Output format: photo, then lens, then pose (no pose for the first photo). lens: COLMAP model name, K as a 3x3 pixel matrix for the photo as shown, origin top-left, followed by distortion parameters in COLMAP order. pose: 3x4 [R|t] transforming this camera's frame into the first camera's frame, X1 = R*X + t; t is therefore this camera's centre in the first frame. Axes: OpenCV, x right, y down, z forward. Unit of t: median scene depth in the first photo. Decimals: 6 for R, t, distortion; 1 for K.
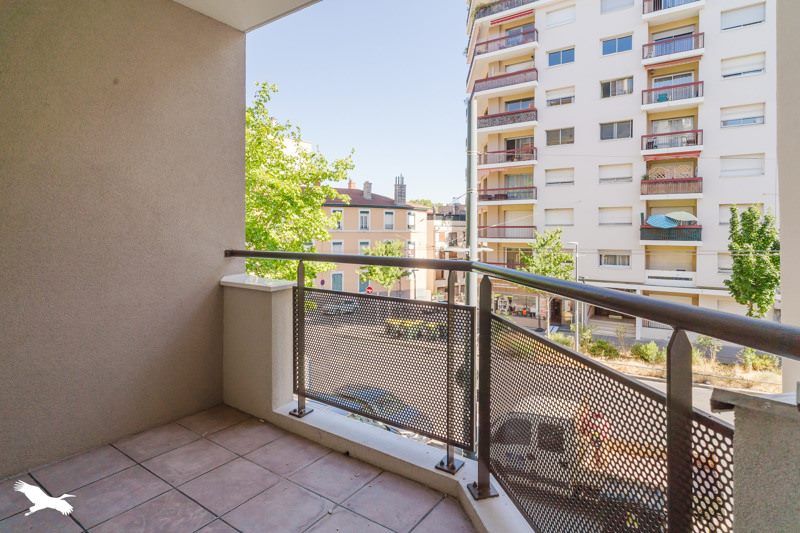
lens RADIAL K [[430.7, 0, 399.6], [0, 430.7, 239.3], [0, 0, 1]] dist [0.000814, 0.000131]
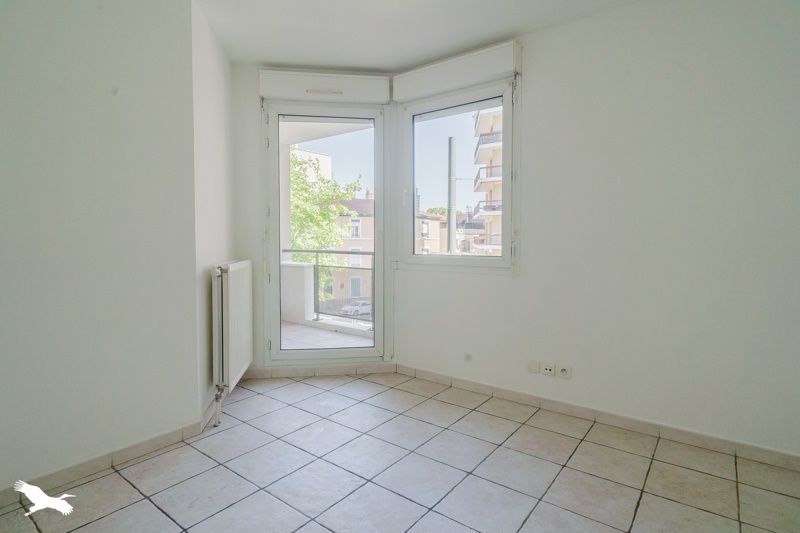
lens RADIAL K [[424.2, 0, 400.0], [0, 424.2, 266.5], [0, 0, 1]] dist [-0.000061, 0.000363]
pose [[0.998991, 0.001428, -0.044882, 0.069930], [0.000646, 0.998934, 0.046155, 0.004294], [0.044900, -0.046137, 0.997926, -0.274431]]
